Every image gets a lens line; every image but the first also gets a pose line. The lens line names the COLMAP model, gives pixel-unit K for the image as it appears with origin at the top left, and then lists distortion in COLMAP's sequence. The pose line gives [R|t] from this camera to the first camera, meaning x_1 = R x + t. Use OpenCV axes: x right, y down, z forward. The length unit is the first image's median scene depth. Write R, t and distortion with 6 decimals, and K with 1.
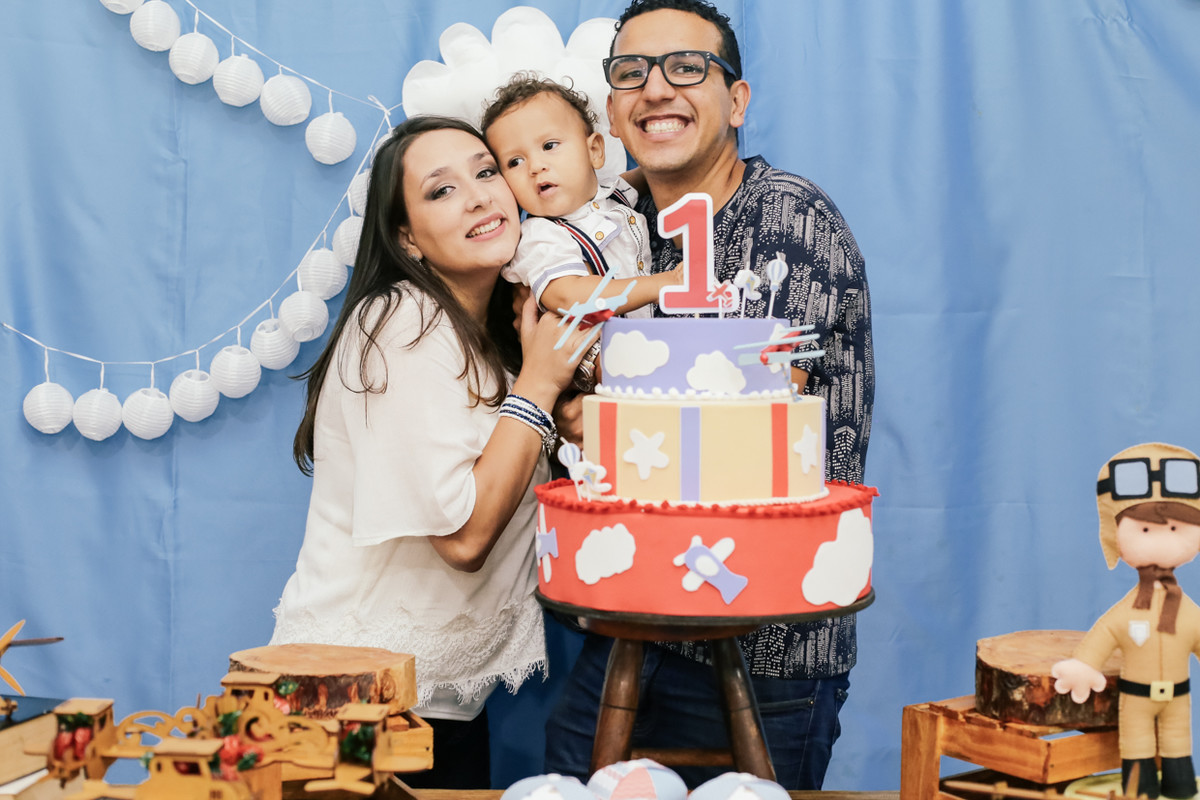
lens RADIAL K [[1812.0, 0, 600.0], [0, 1812.0, 400.0], [0, 0, 1]] dist [-0.108906, 0.025246]
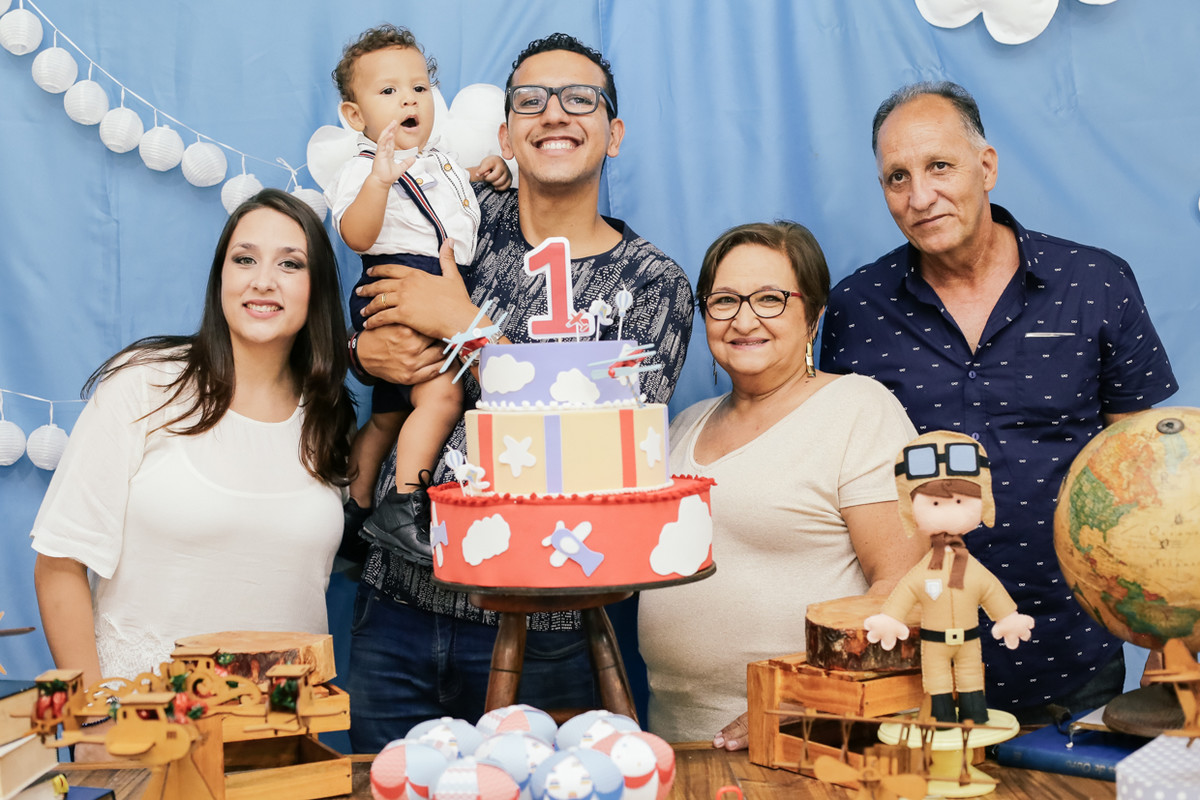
lens RADIAL K [[1812.0, 0, 600.0], [0, 1812.0, 400.0], [0, 0, 1]] dist [-0.108906, 0.025246]
pose [[0.998410, -0.036705, 0.042777, 0.029520], [0.037462, 0.999153, -0.017034, 0.015015], [-0.042116, 0.018609, 0.998939, -0.201664]]
